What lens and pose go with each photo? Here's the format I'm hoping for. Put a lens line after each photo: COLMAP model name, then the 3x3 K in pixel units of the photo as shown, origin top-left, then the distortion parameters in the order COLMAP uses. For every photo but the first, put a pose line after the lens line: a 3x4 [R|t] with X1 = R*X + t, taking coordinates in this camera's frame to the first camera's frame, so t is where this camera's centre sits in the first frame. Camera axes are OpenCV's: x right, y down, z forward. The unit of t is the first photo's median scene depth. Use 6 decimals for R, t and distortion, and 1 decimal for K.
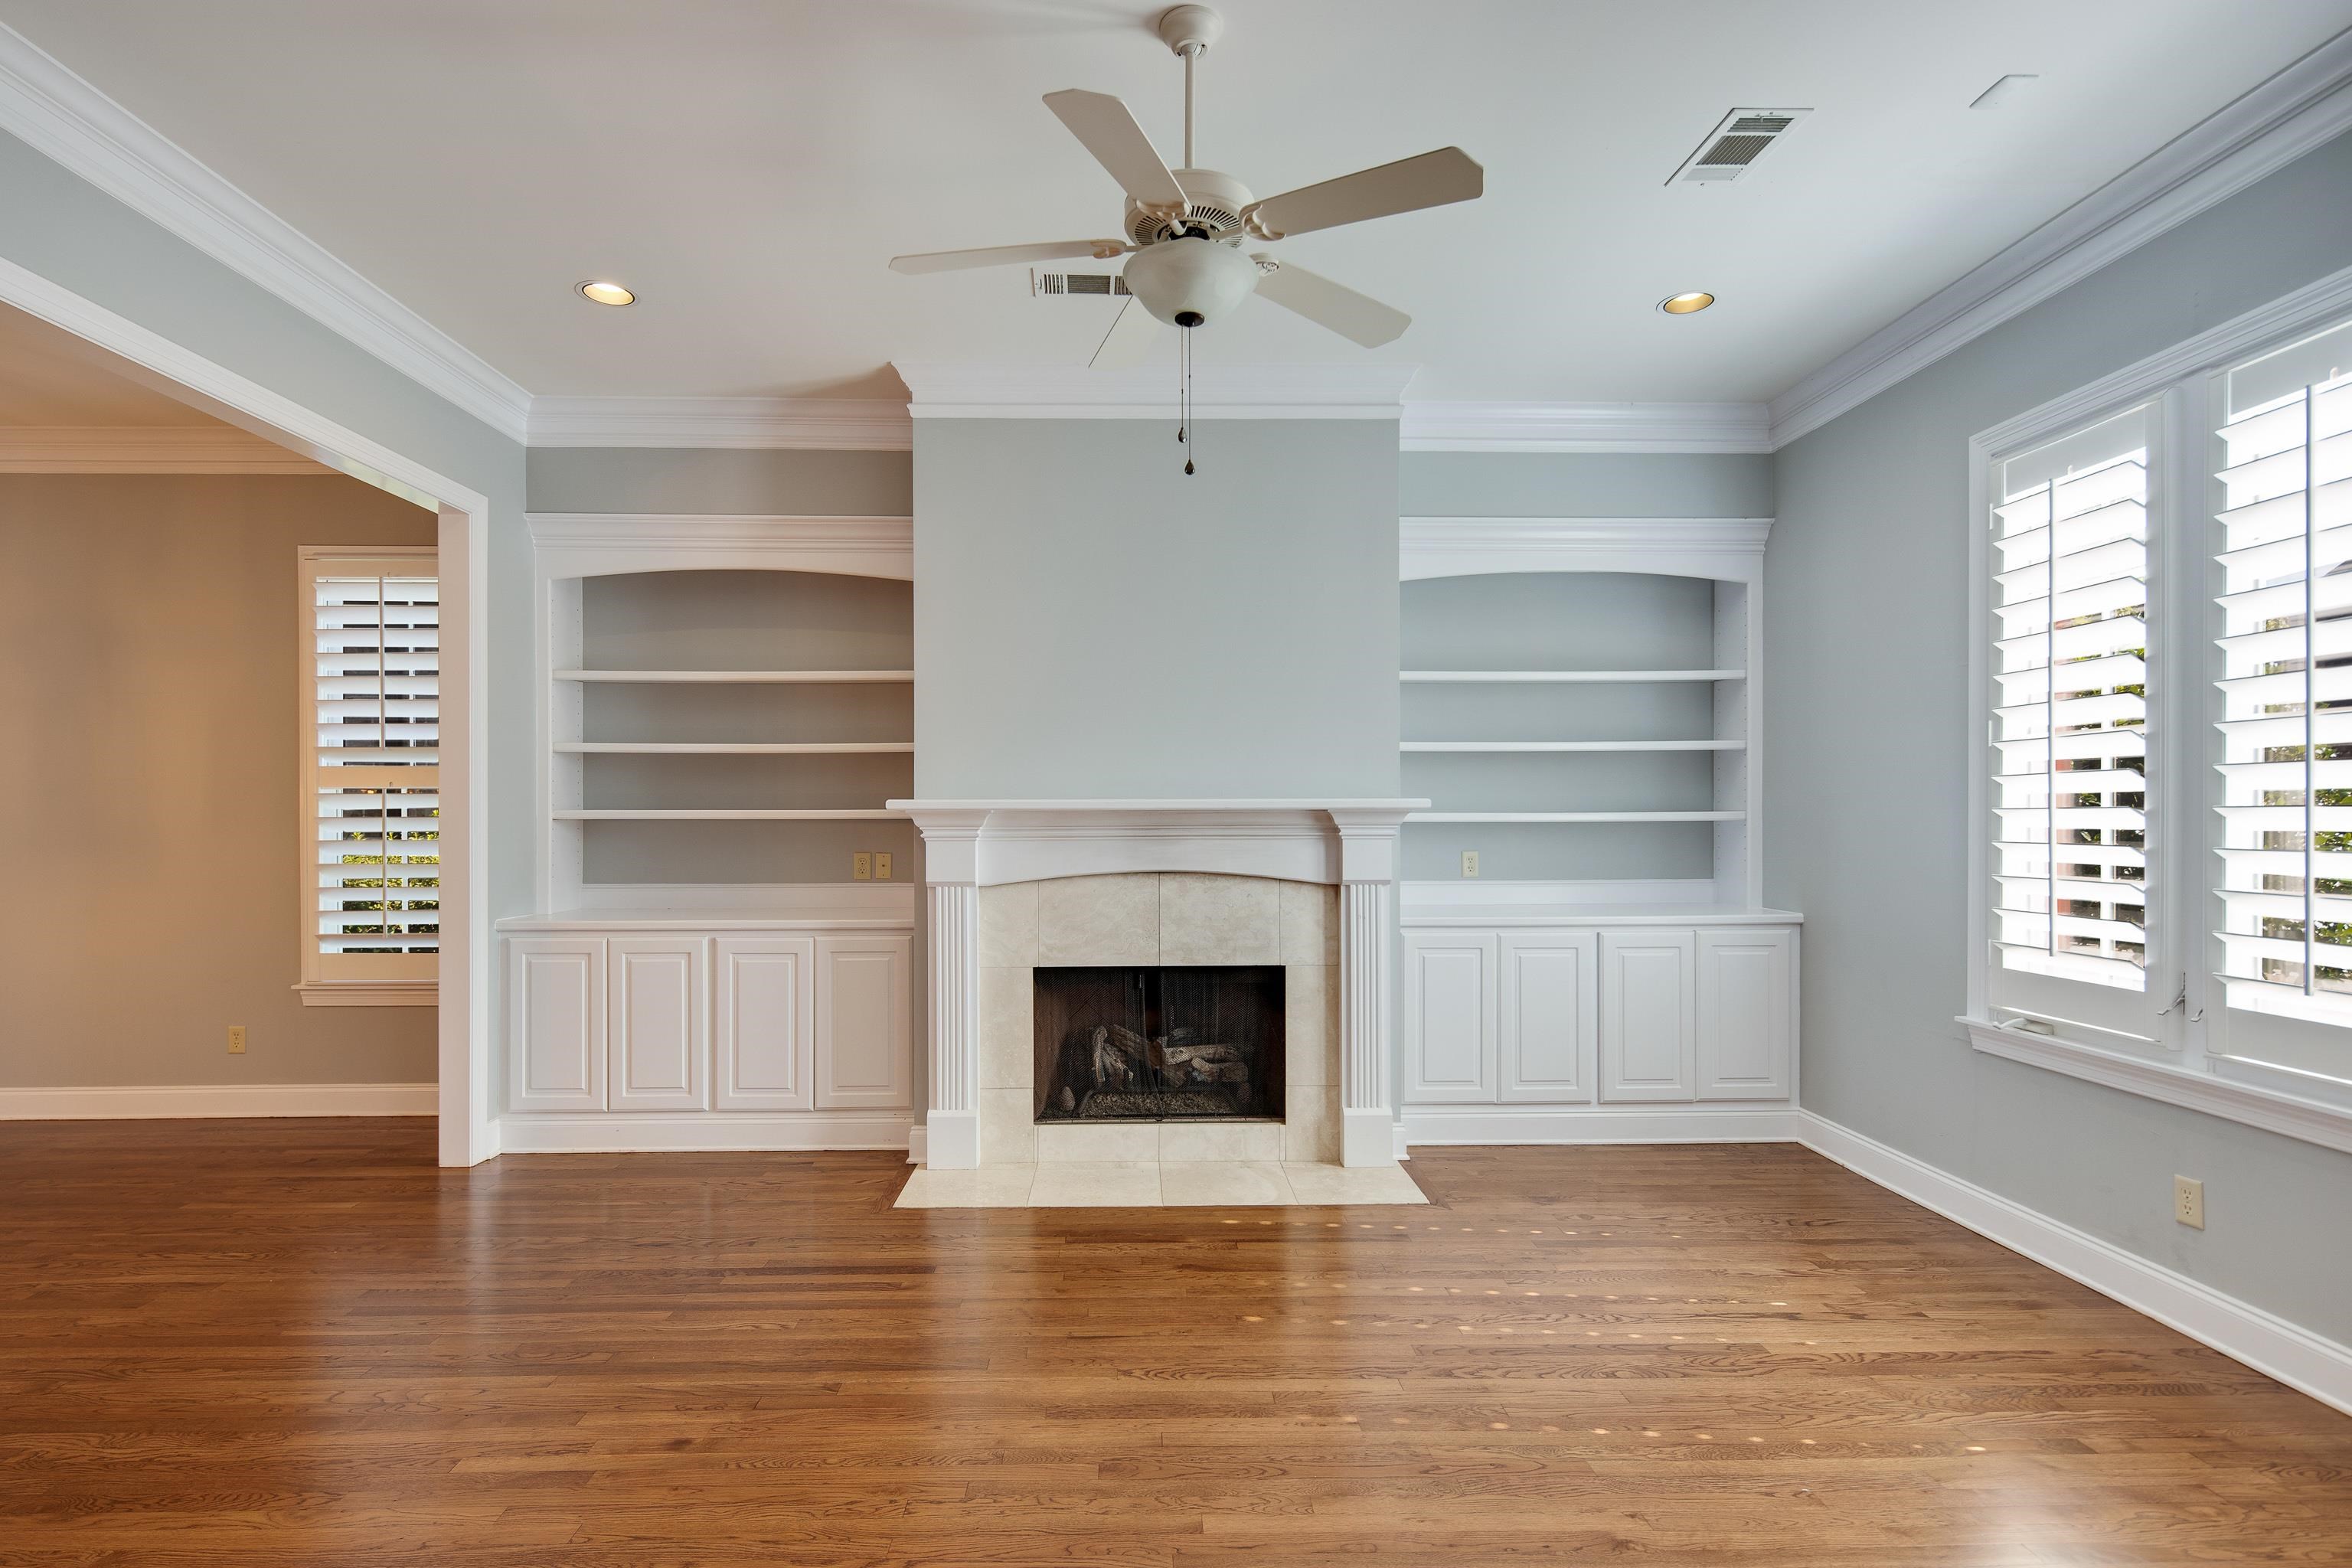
lens RADIAL K [[1138.1, 0, 1150.7], [0, 1138.1, 816.9], [0, 0, 1]] dist [0.002169, -0.001369]
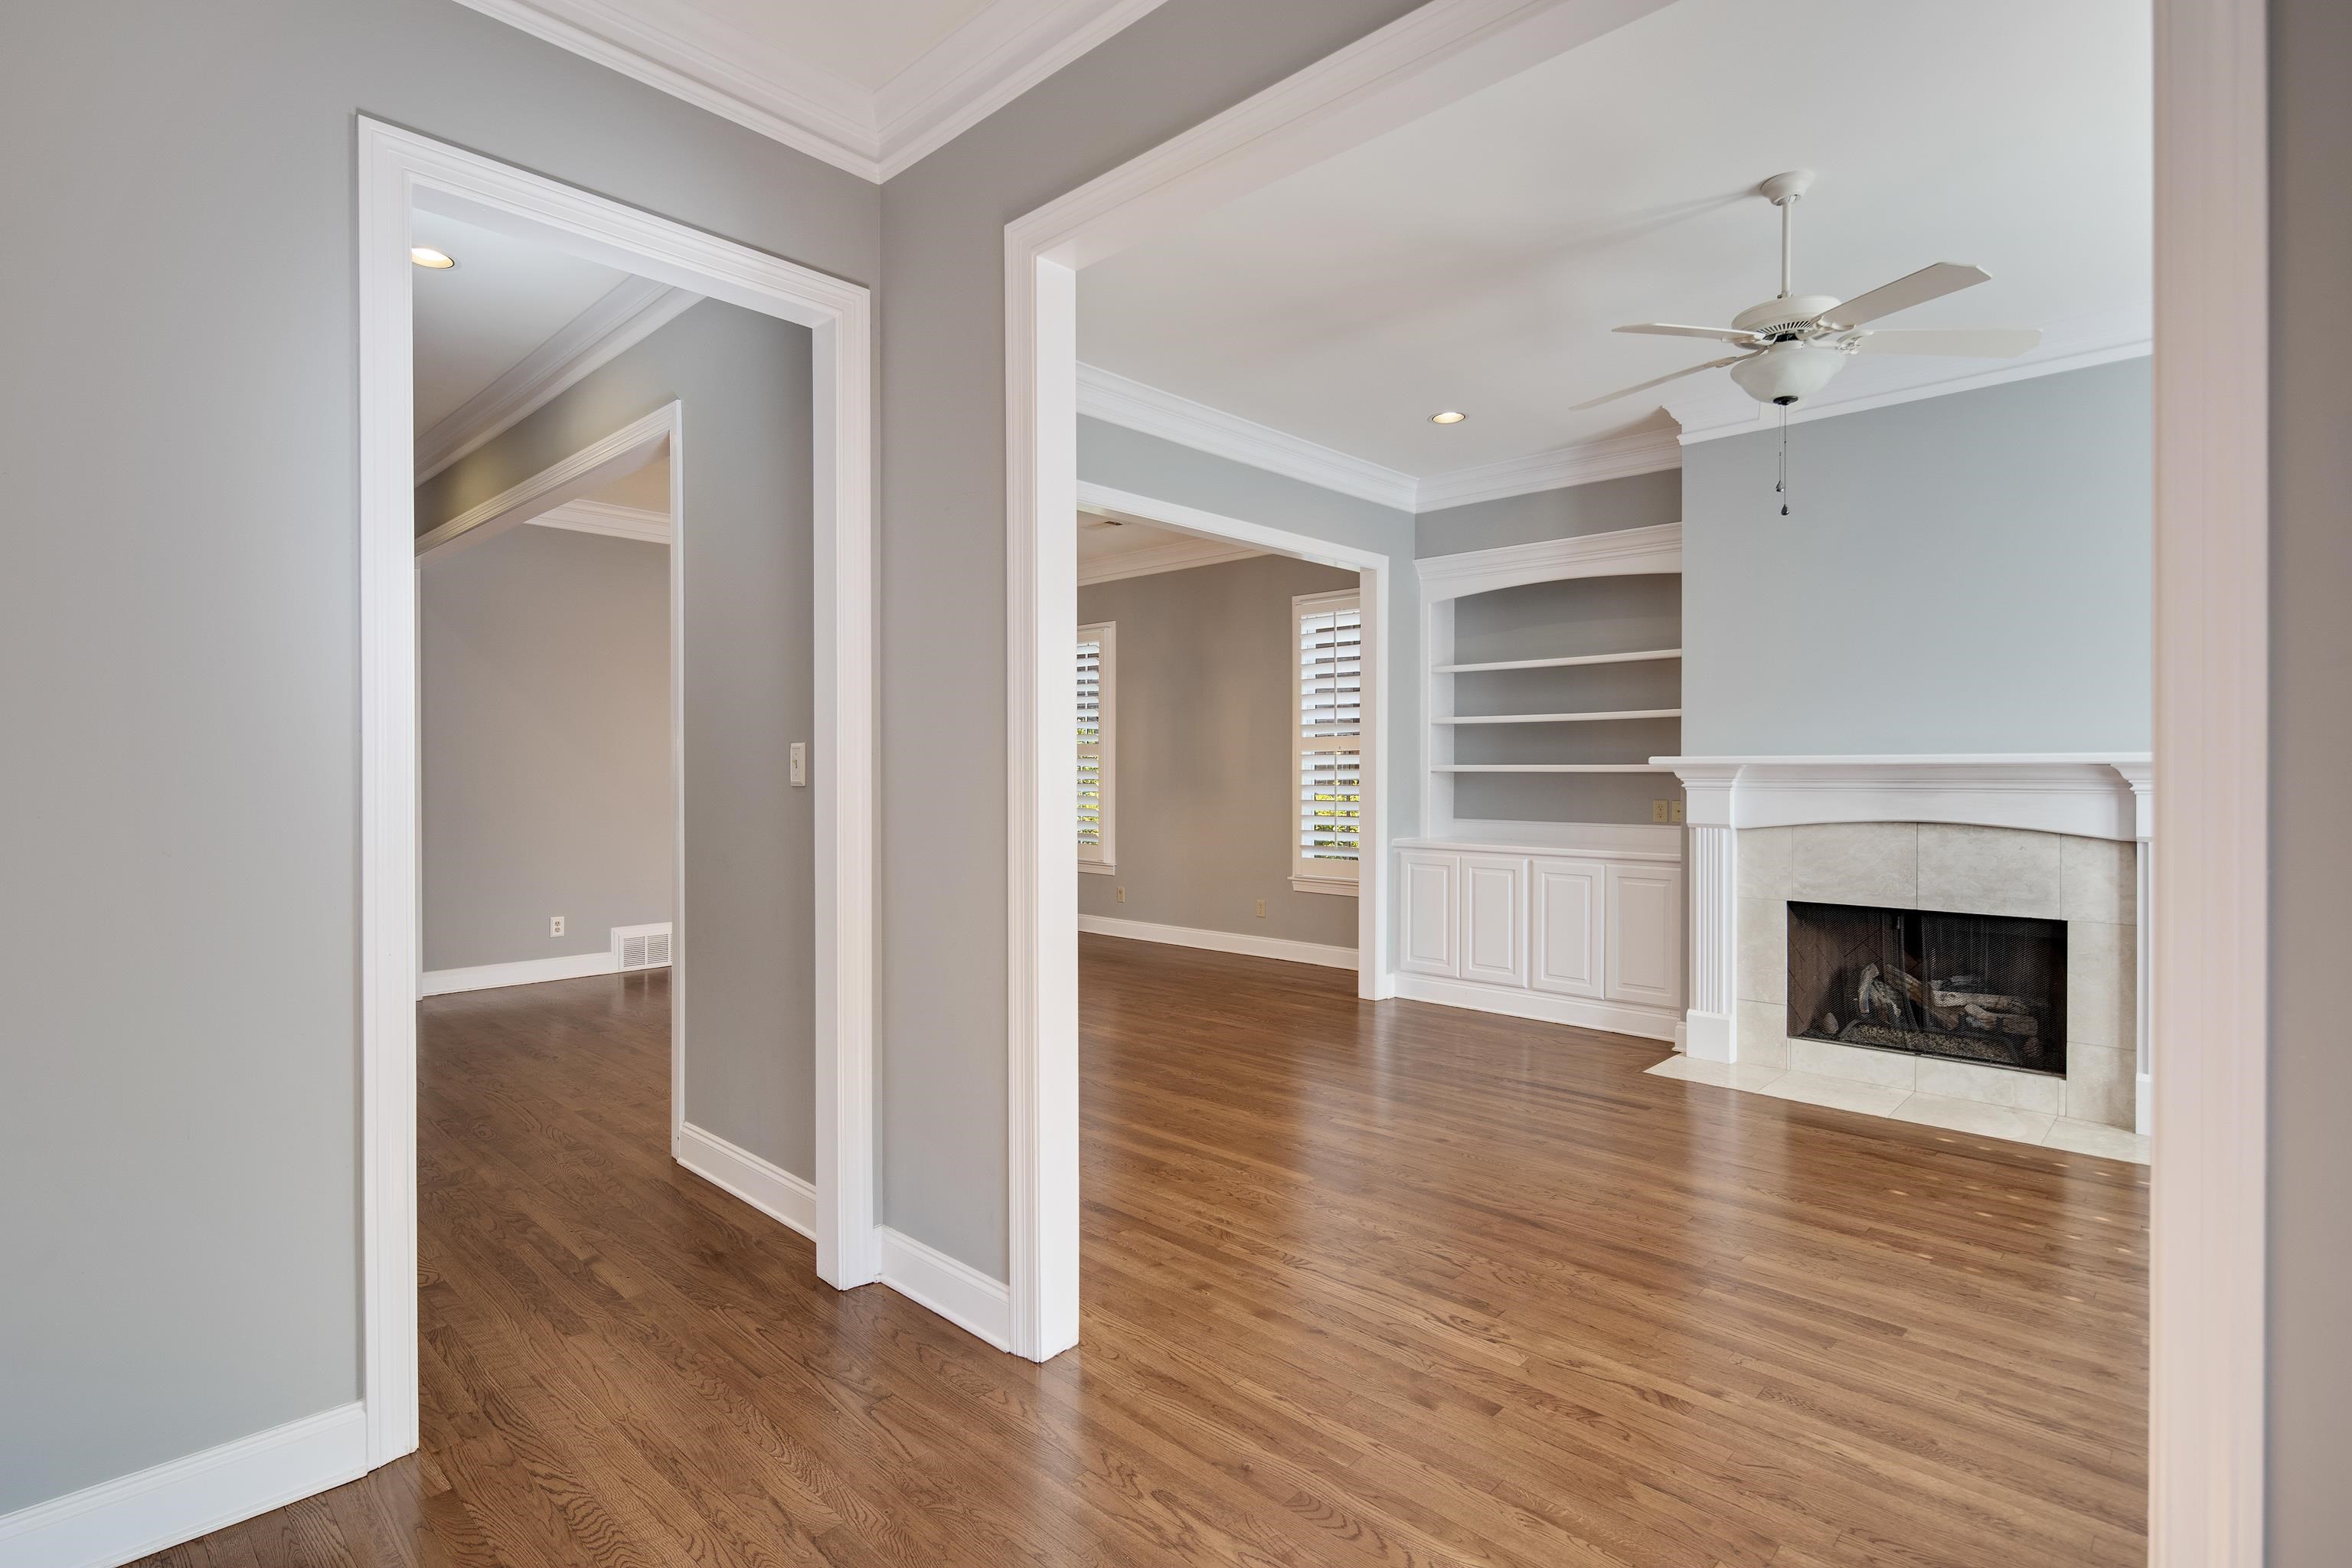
lens RADIAL K [[1133.0, 0, 1147.7], [0, 1133.0, 774.2], [0, 0, 1]] dist [0.001720, -0.000848]
pose [[0.698182, 0.004762, -0.715904, 0.266033], [-0.003136, 0.999989, 0.003593, 0.001506], [0.715913, -0.000263, 0.698189, -0.266865]]
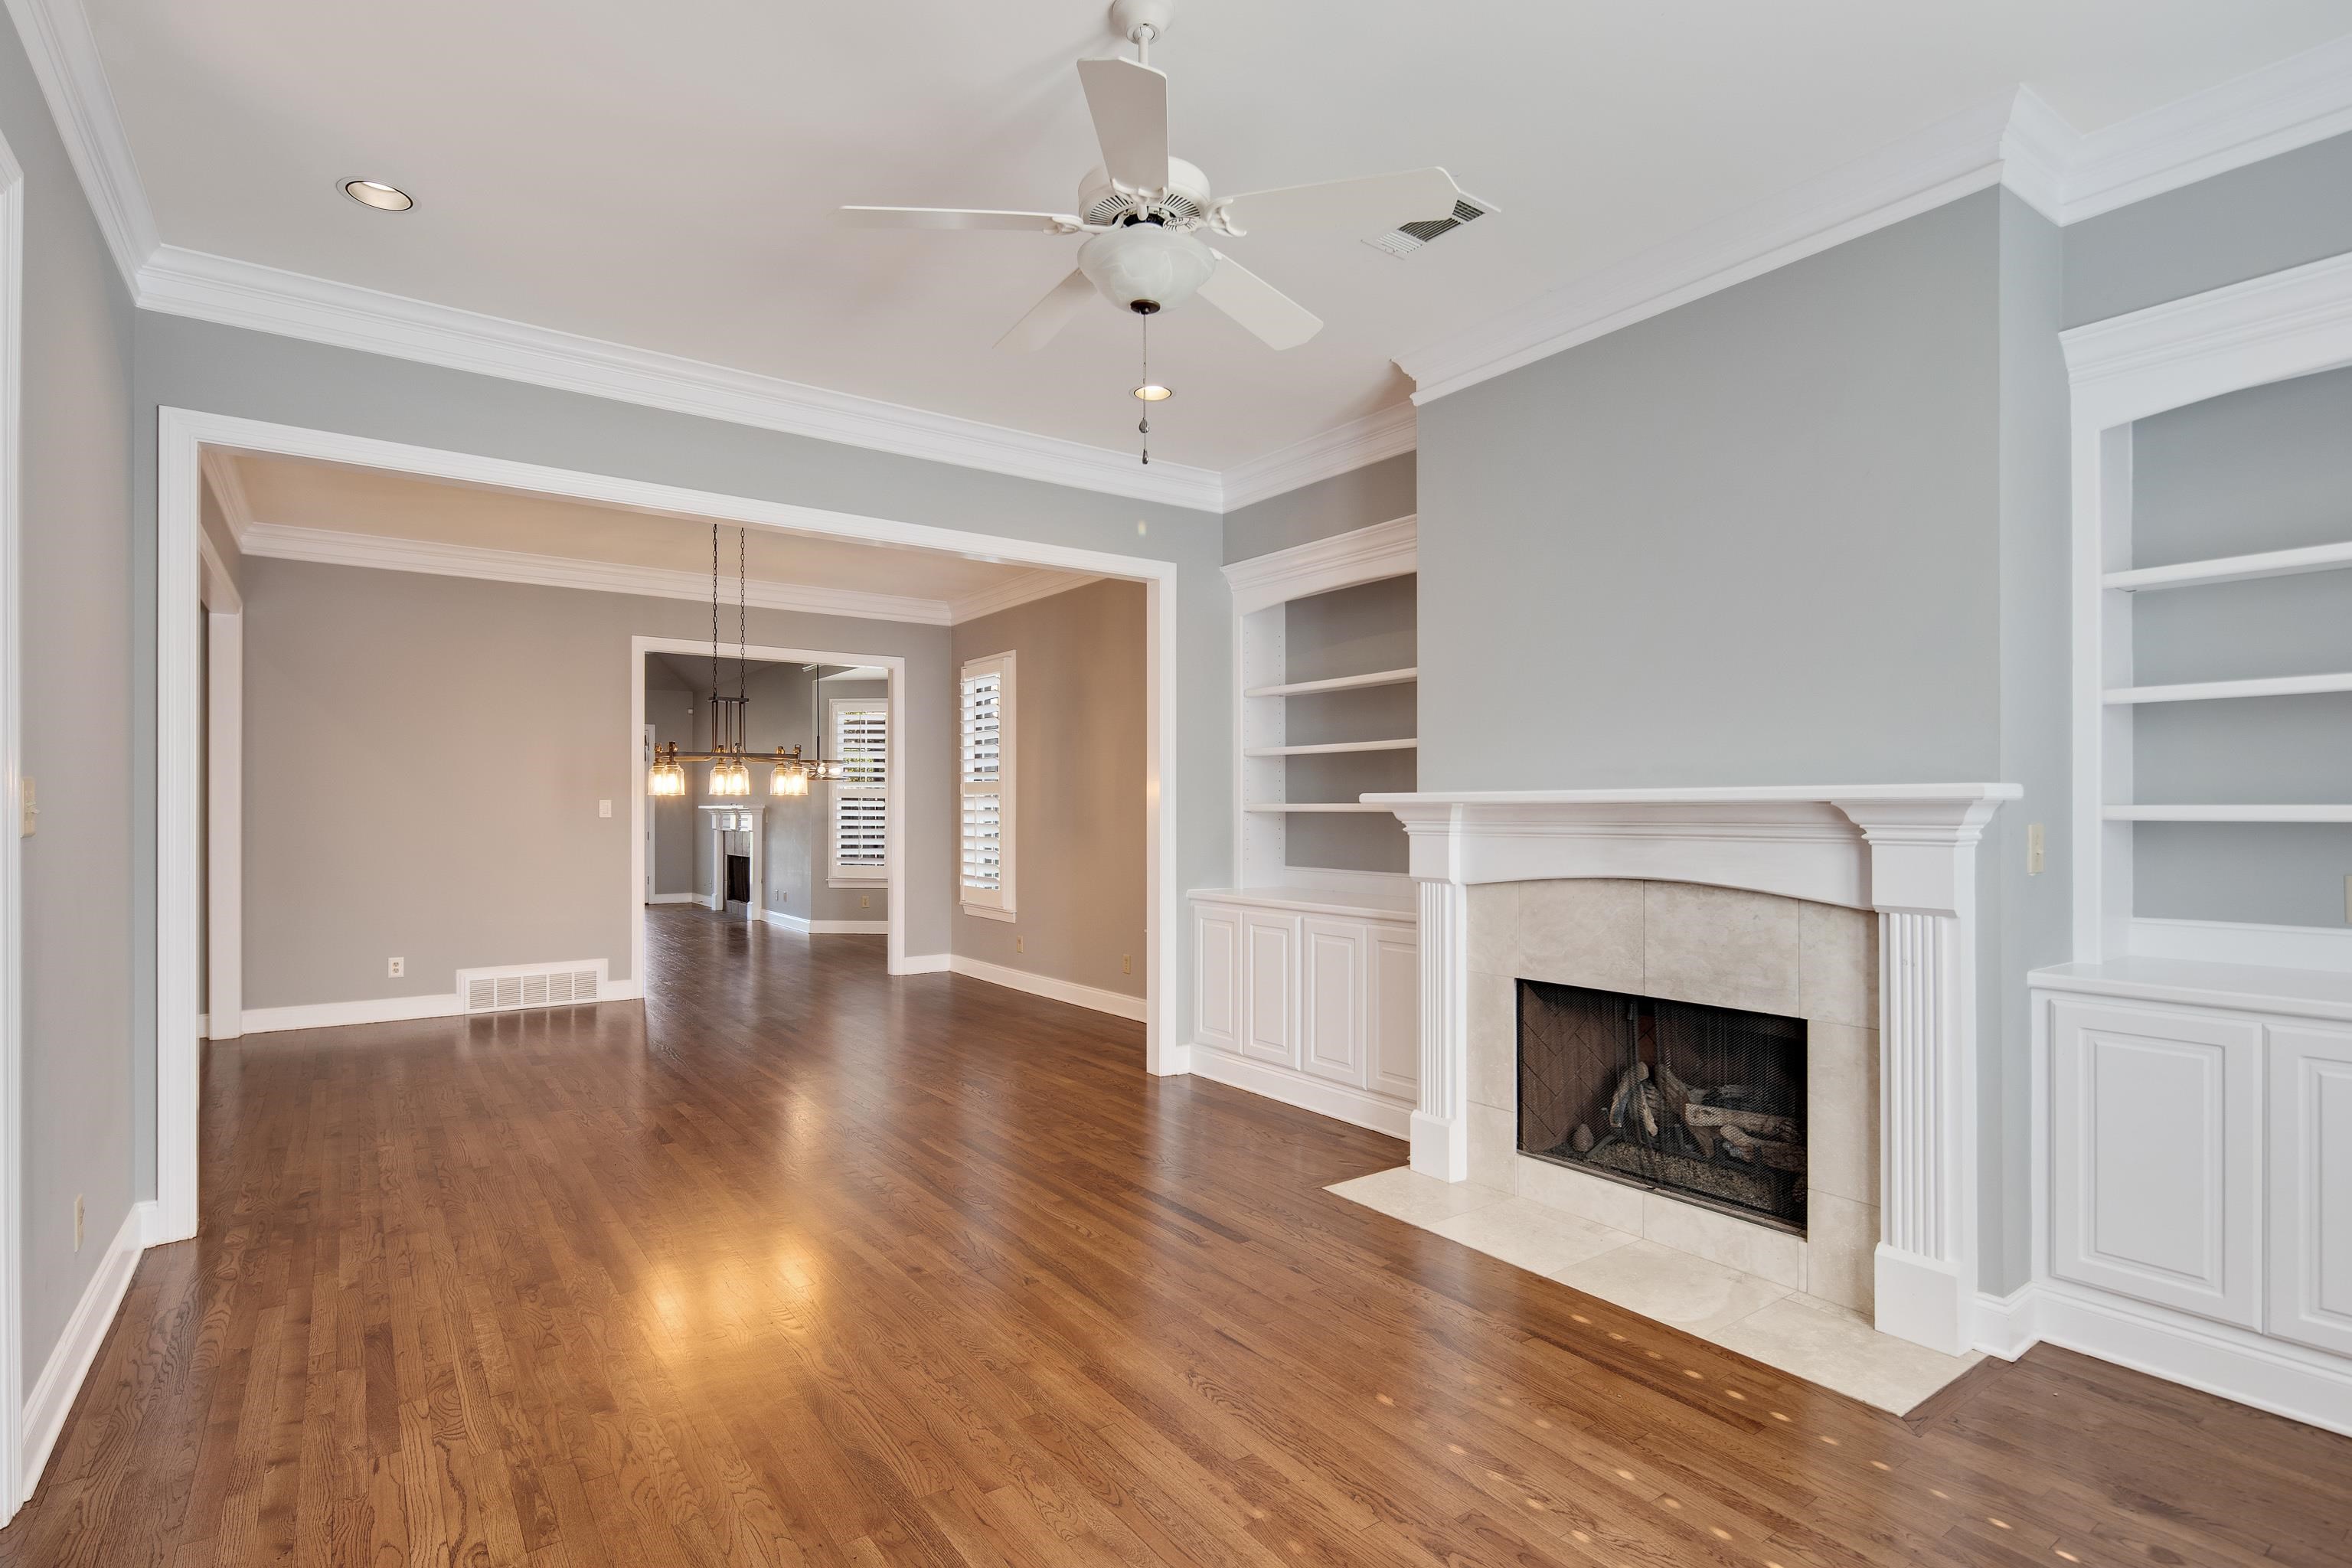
lens RADIAL K [[1140.1, 0, 1153.6], [0, 1140.1, 804.0], [0, 0, 1]] dist [0.001172, -0.000420]
pose [[0.557074, -0.002116, -0.830460, 0.485194], [-0.001021, 0.999994, -0.003233, -0.002174], [0.830462, 0.002649, 0.557069, 0.260035]]
